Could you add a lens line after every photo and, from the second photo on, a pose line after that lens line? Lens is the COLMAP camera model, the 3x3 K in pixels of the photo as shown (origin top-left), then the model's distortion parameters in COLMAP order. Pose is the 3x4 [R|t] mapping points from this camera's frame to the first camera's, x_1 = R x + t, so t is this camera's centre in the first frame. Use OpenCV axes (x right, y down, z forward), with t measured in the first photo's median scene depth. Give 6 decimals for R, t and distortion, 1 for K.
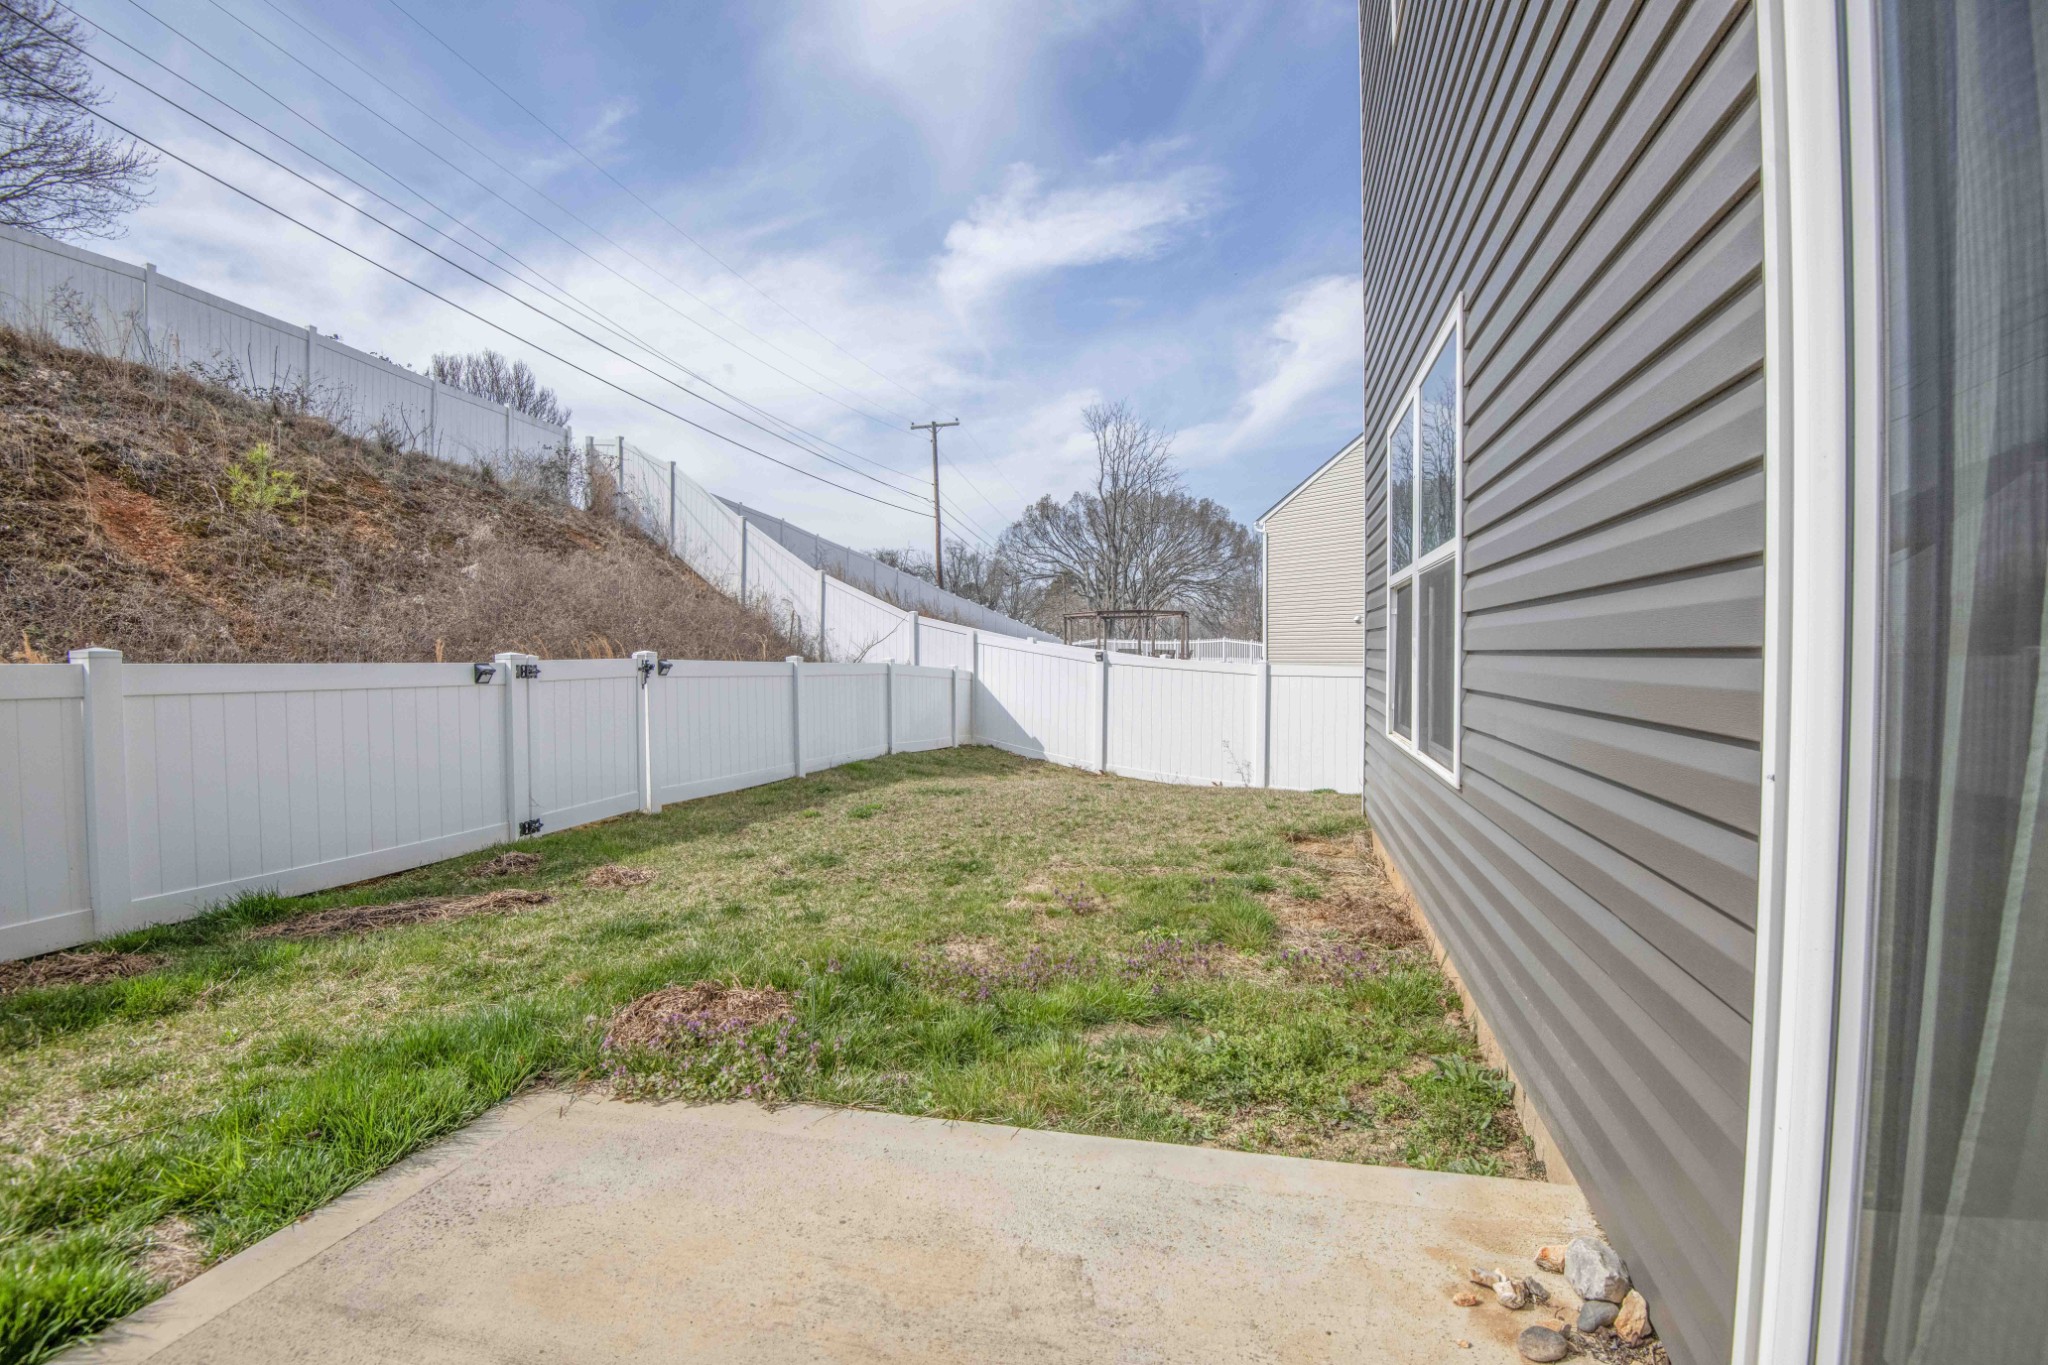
lens RADIAL K [[946.5, 0, 1033.7], [0, 946.5, 679.5], [0, 0, 1]] dist [-0.018281, -0.014344]
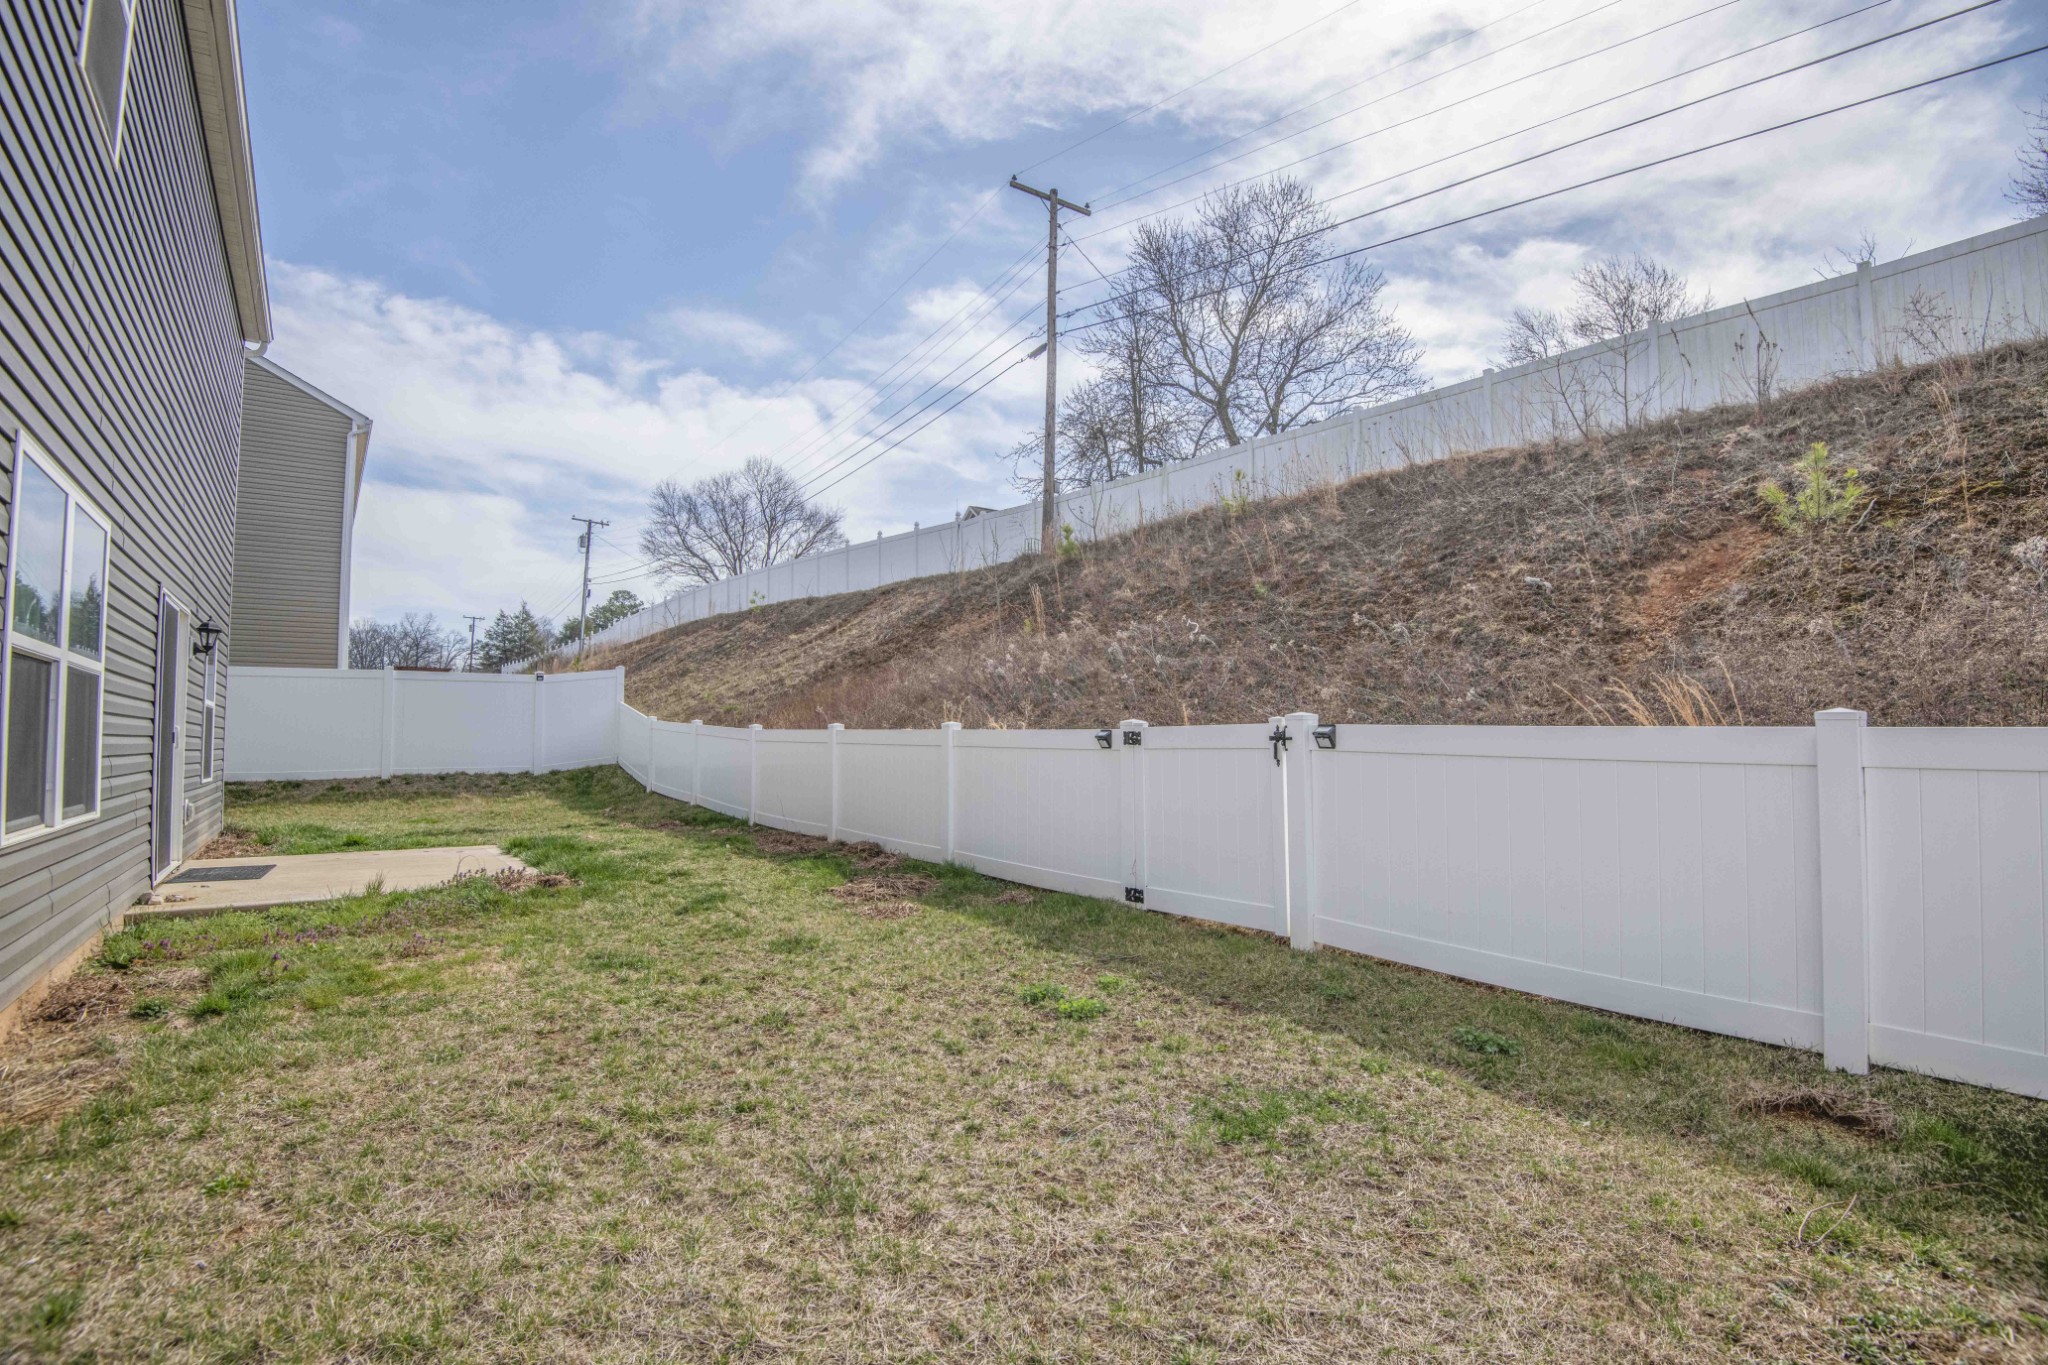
lens RADIAL K [[946.5, 0, 1033.7], [0, 946.5, 679.5], [0, 0, 1]] dist [-0.018281, -0.014344]
pose [[-0.704740, -0.039558, -0.708362, 0.204703], [-0.017045, 0.999100, -0.038837, -0.023882], [0.709261, -0.015296, -0.704780, 1.311067]]
